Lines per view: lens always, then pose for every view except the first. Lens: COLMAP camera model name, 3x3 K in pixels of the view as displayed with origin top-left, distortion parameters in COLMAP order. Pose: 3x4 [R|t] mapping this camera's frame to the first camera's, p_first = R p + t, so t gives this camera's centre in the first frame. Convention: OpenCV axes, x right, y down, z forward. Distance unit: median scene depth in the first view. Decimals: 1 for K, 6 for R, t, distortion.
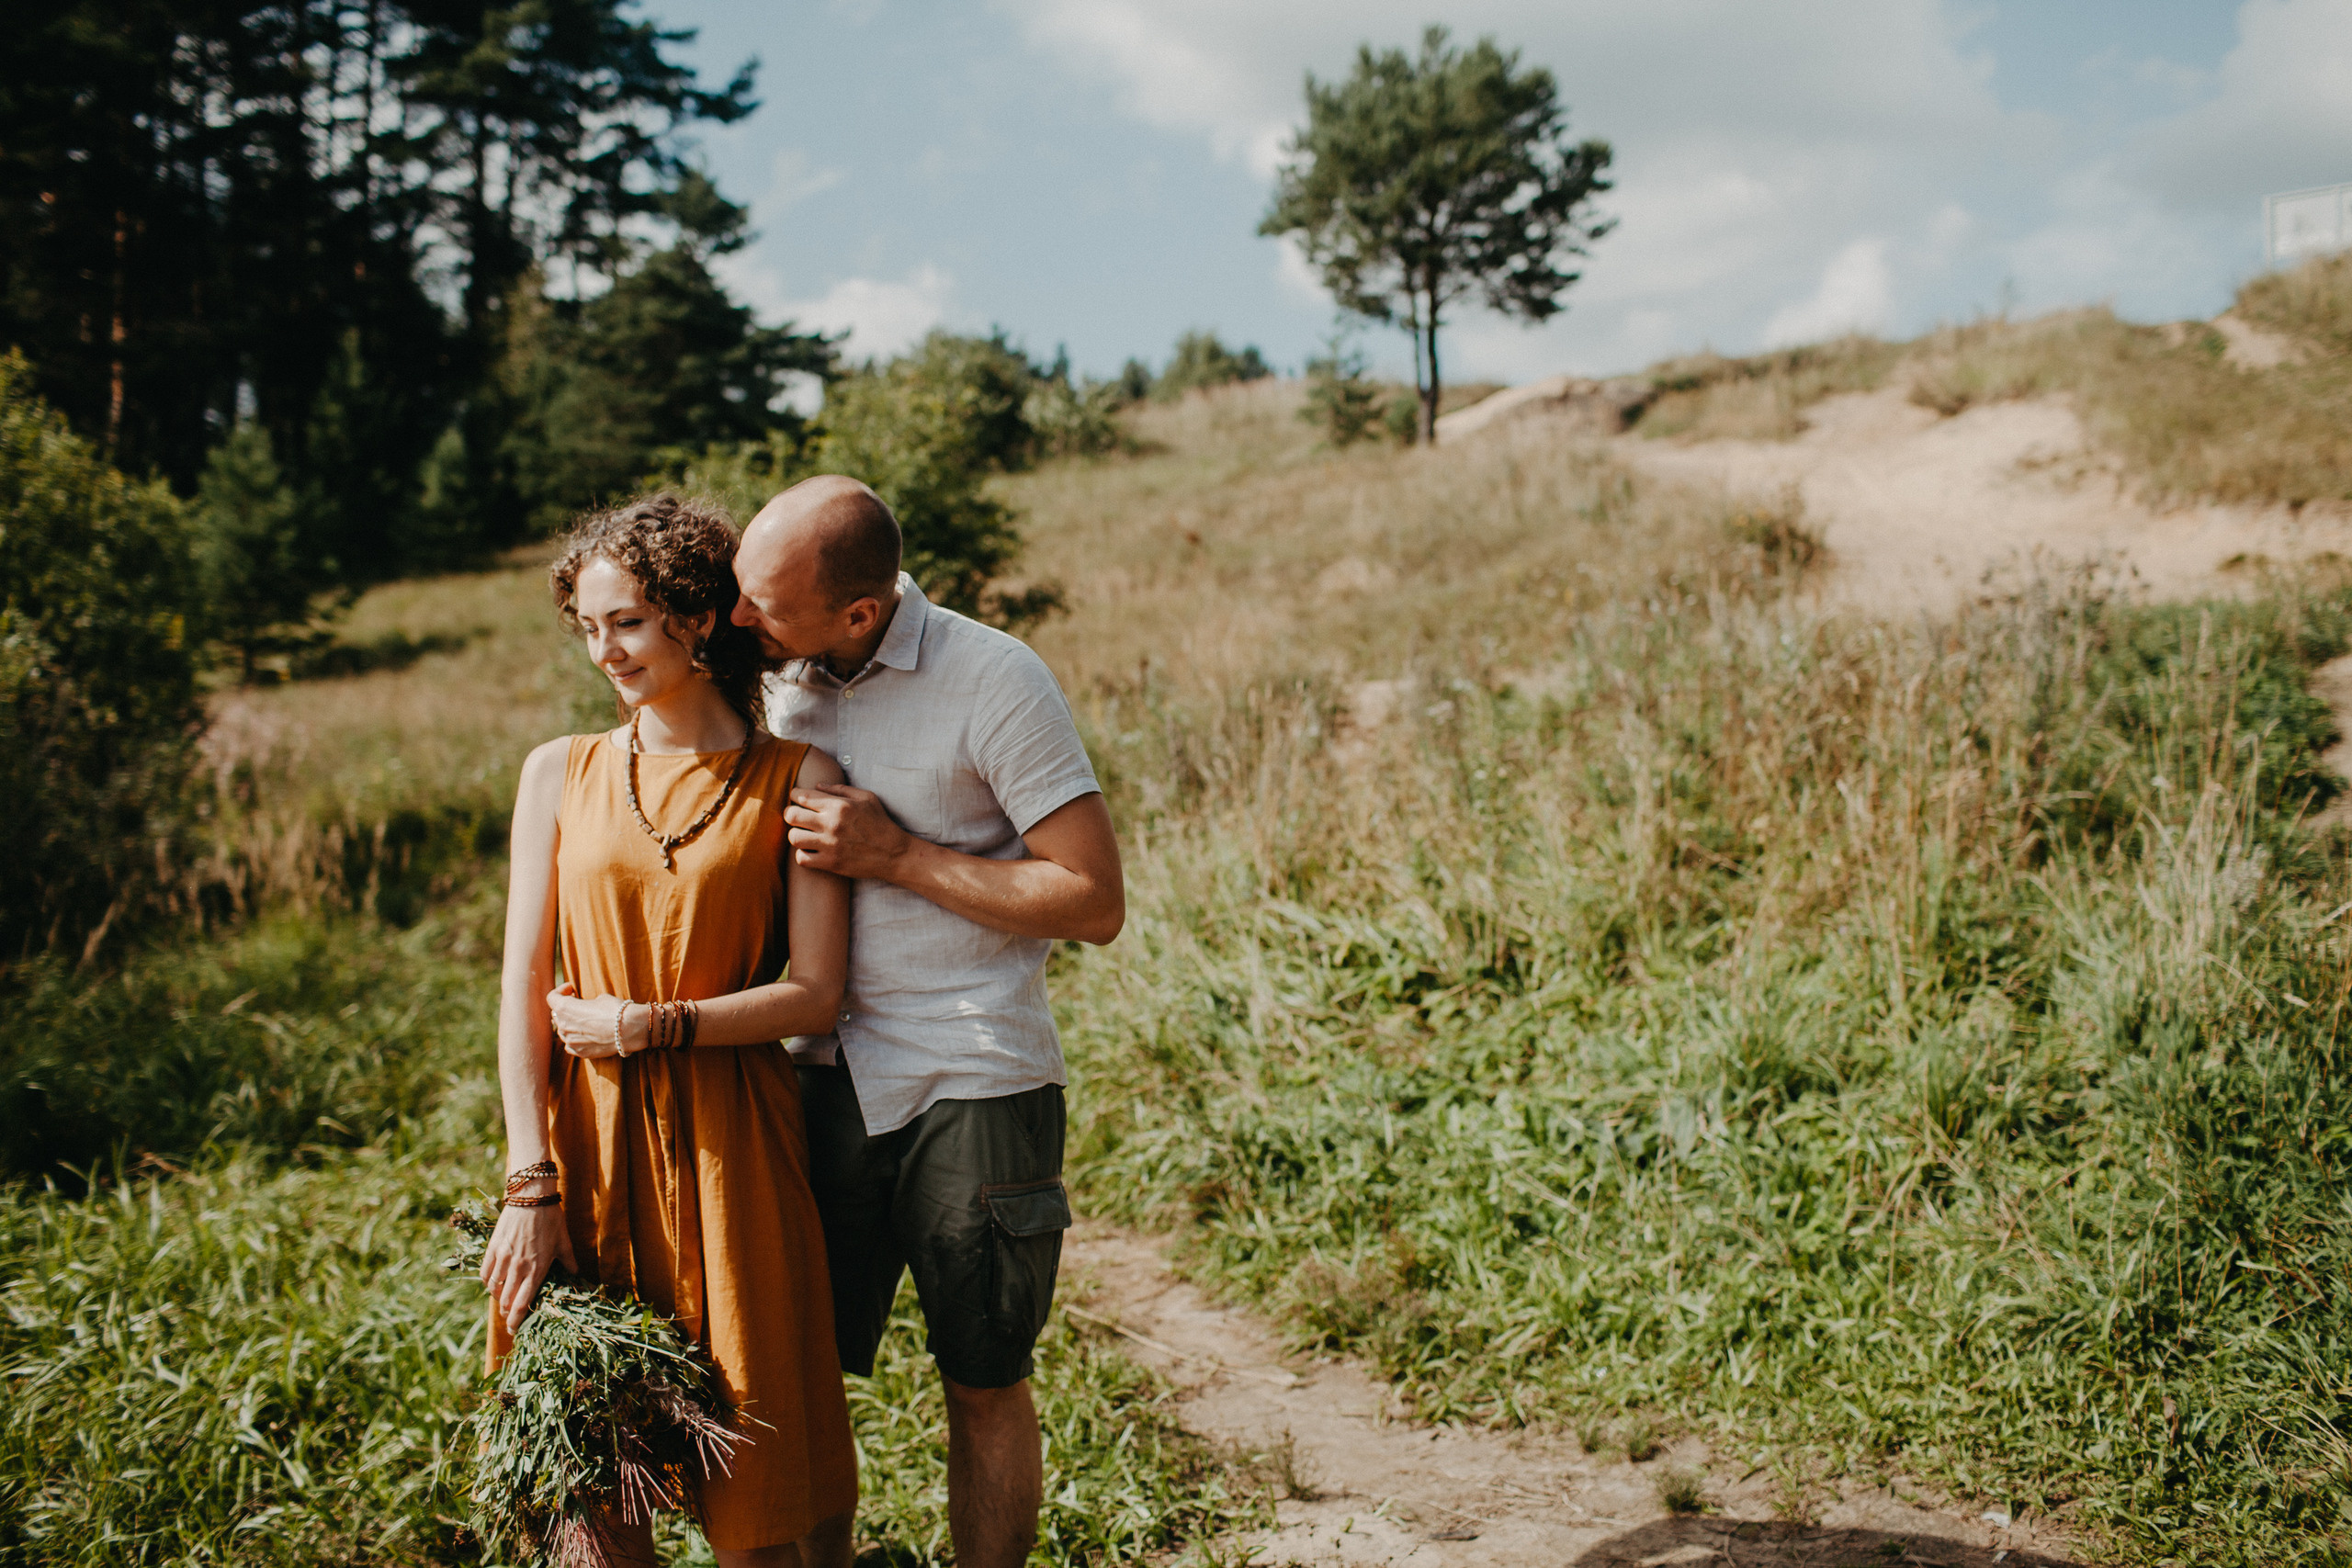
lens RADIAL K [[2347.4, 0, 1175.6], [0, 2347.4, 745.4], [0, 0, 1]] dist [-0.098705, 0.145715]
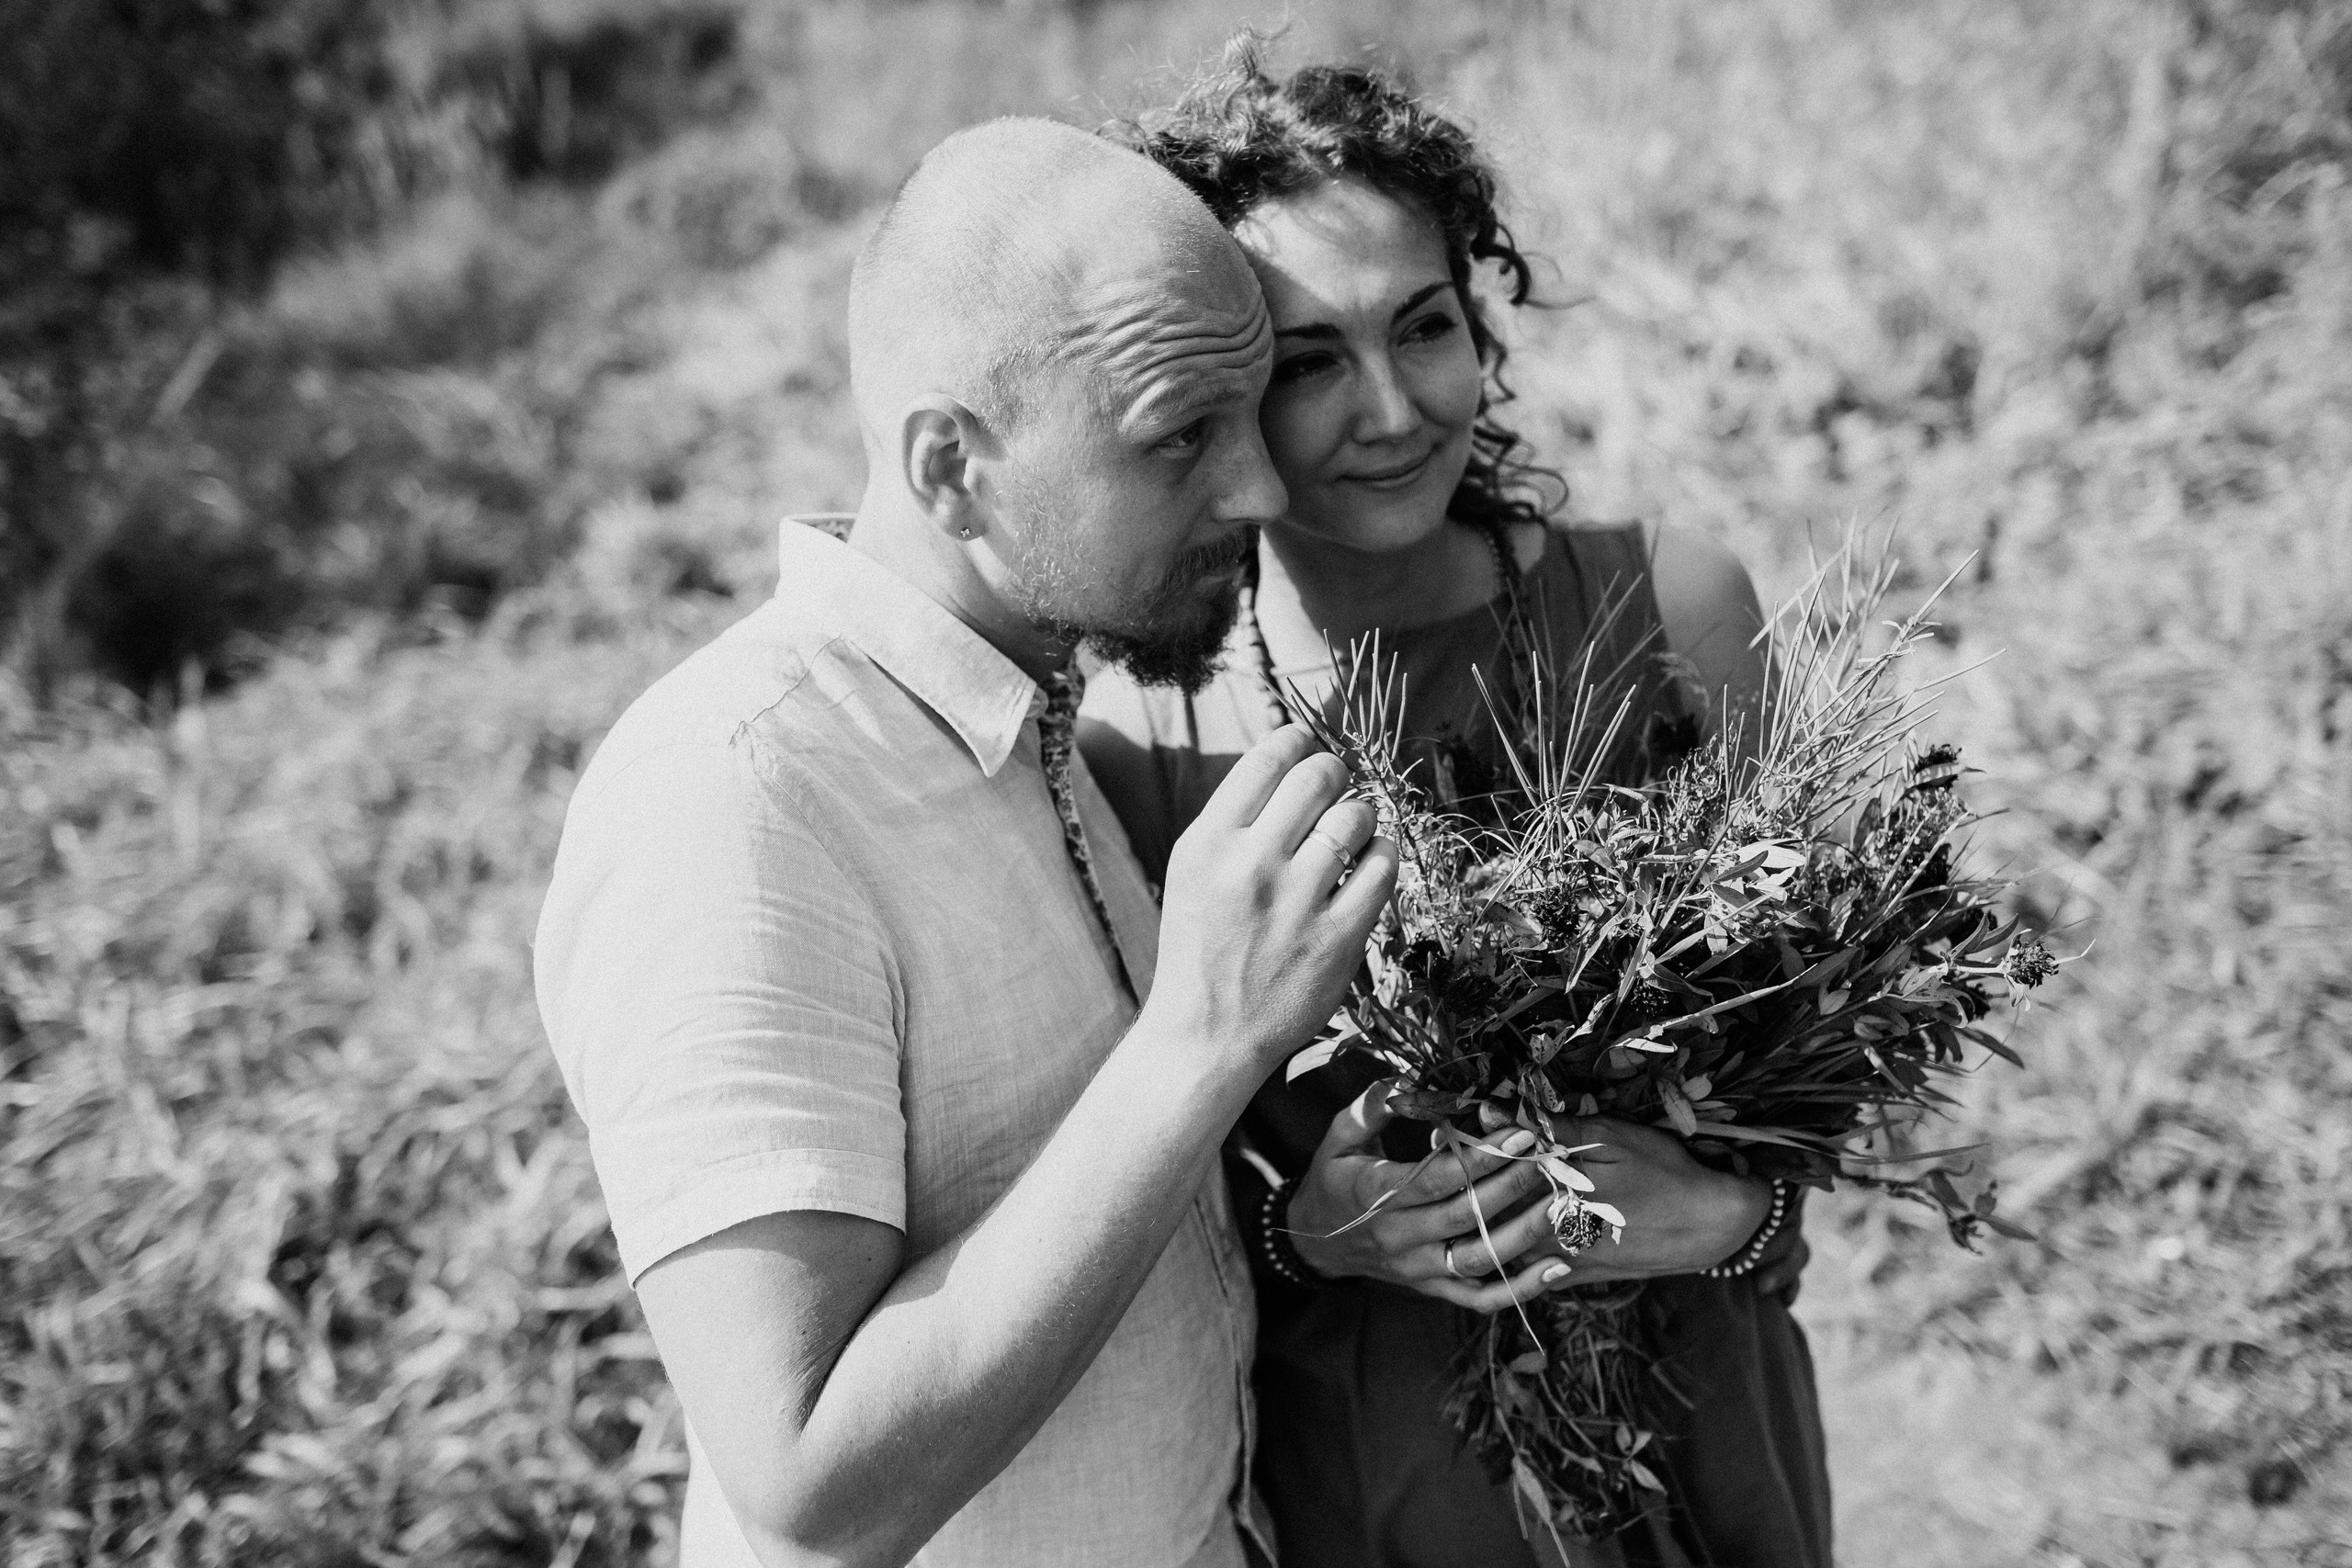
lens RADIAL K [[2354.1, 0, 1176.0], [0, 2354.1, 784.0], [0, 0, 1]] dist [-0.106192, 0.096160]
pose [[0.993320, 0.021680, -0.113337, -0.010568], [0.022022, 0.928522, 0.370623, -0.038397], [0.113271, -0.370643, 0.921842, 0.137785]]
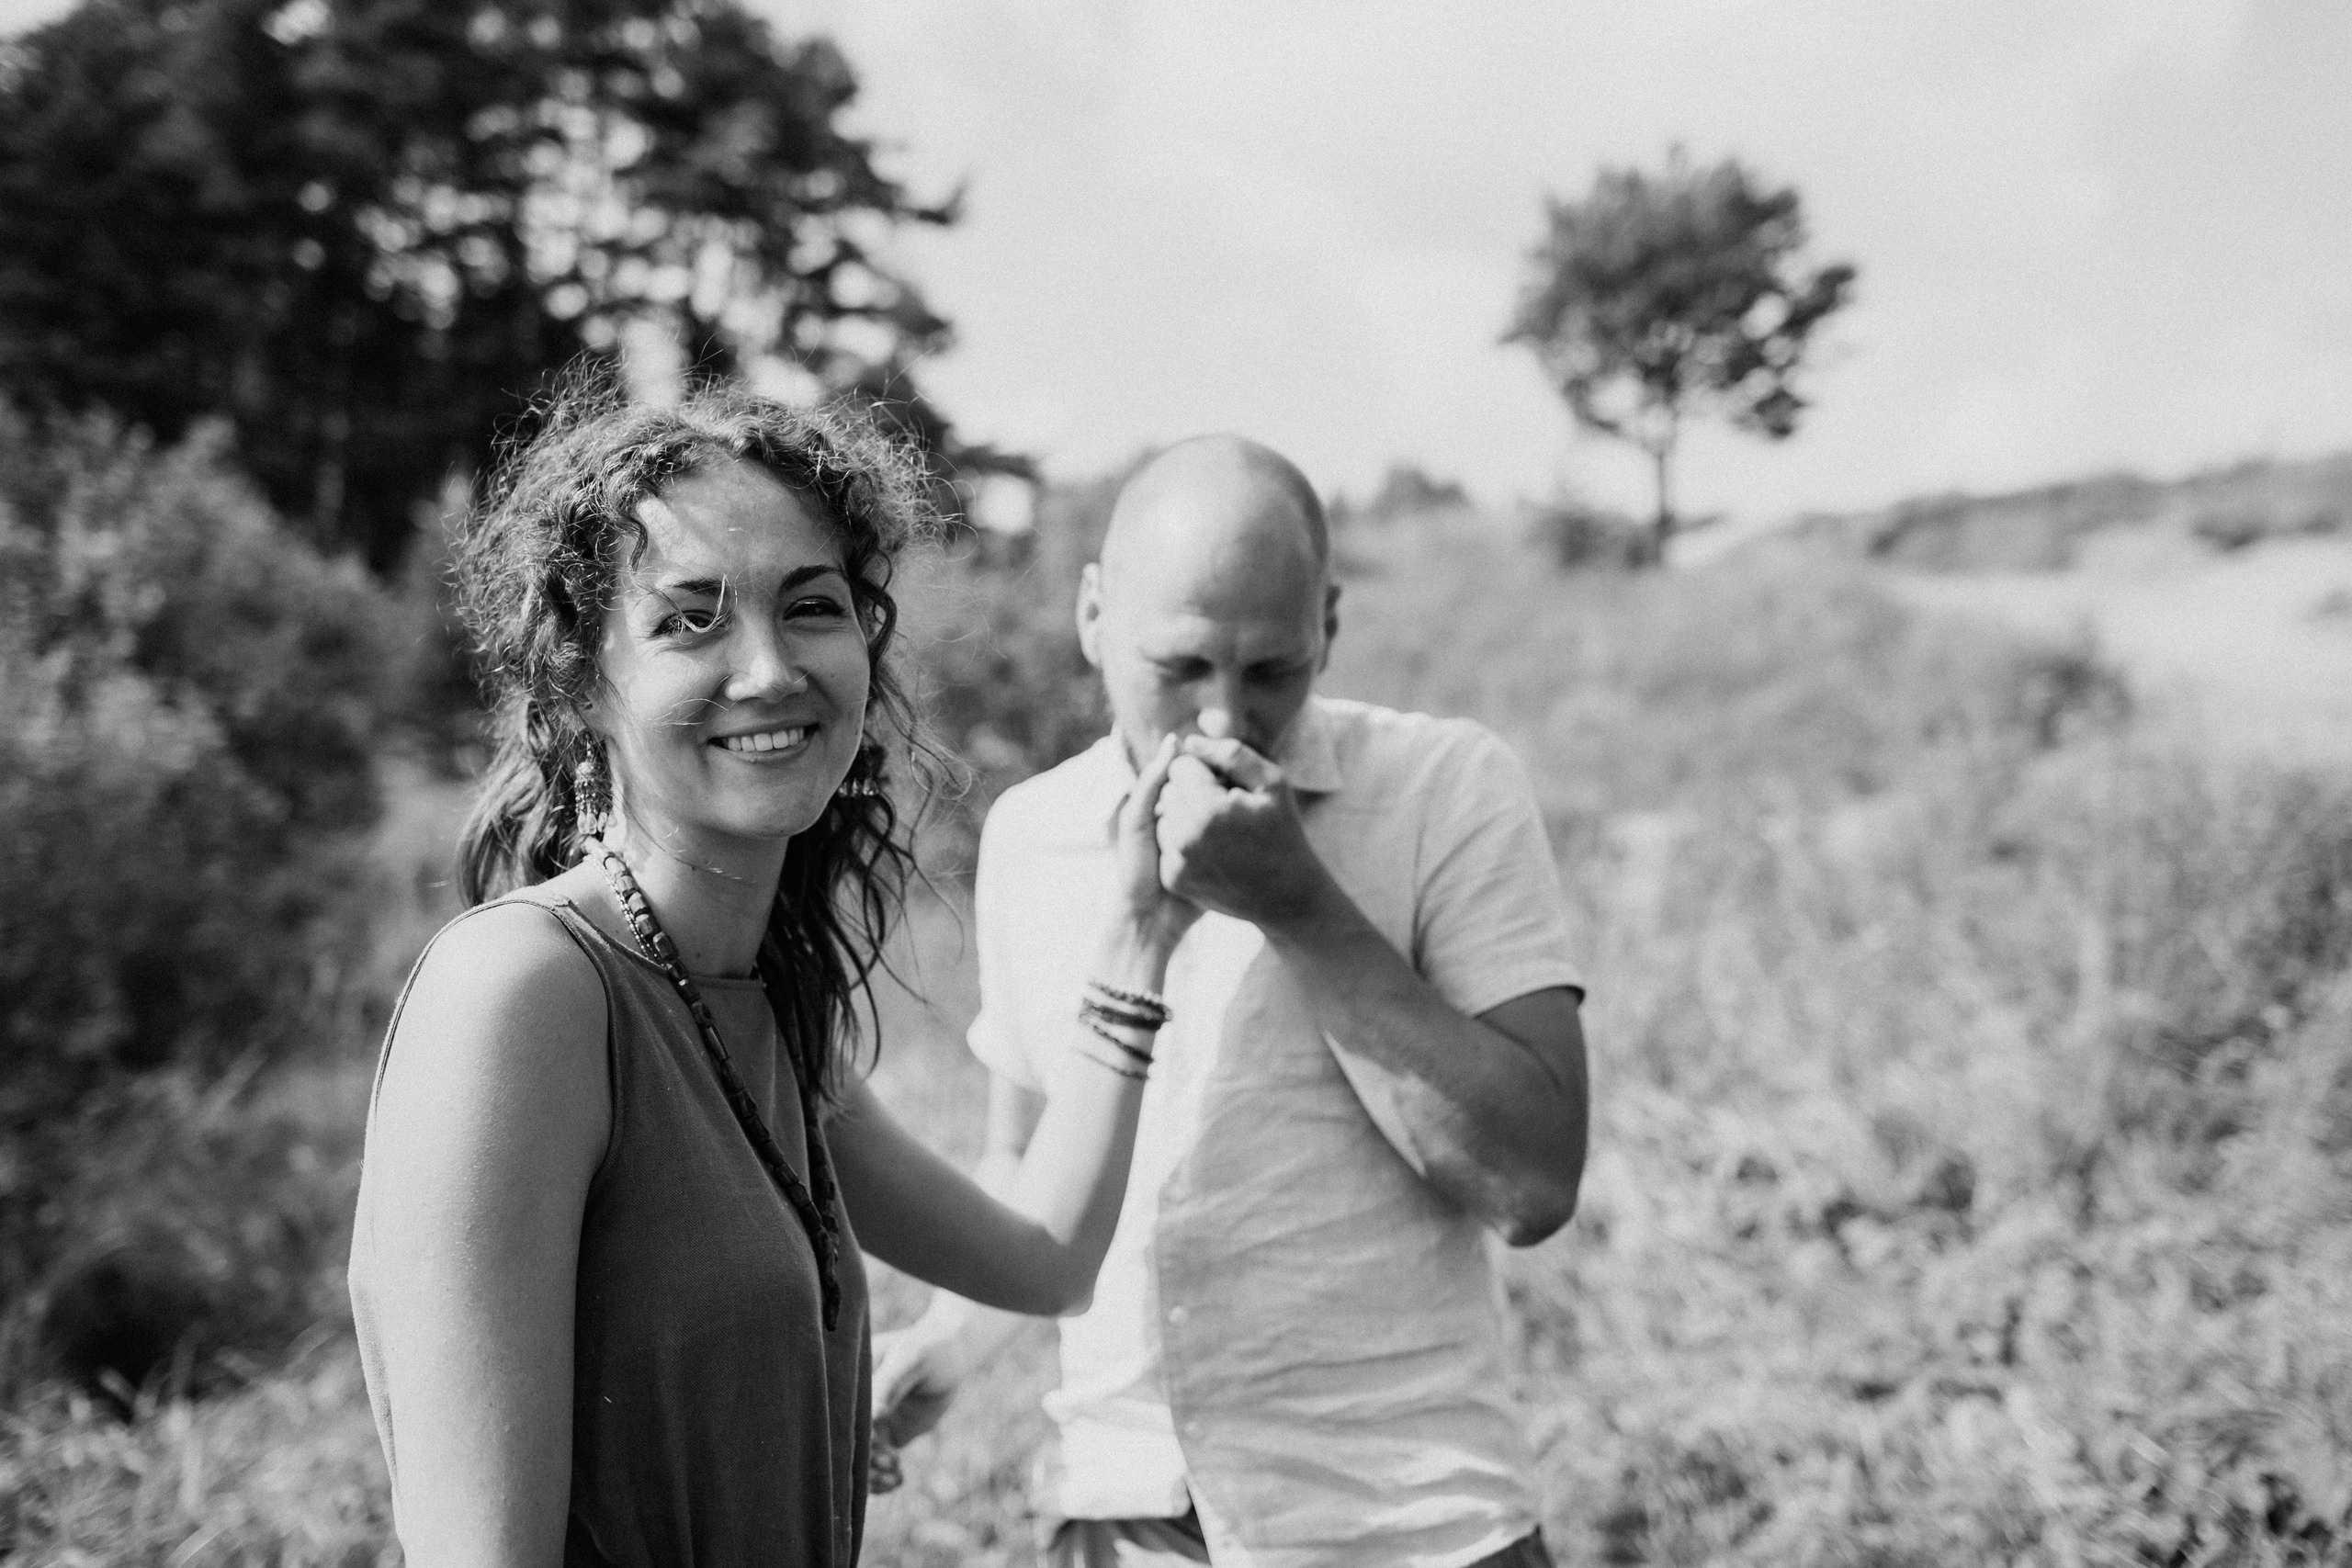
lens RADIAL K [[2354.1, 0, 1176.0], [0, 2354.1, 784.0], [0, 0, 1]] dist [-0.106192, 0.096160]
pose [[0.996285, 0.033549, -0.079312, -0.032898], [-0.036479, 0.998693, -0.035789, -0.001950], [0.078008, 0.038549, 0.996207, 0.121110]]
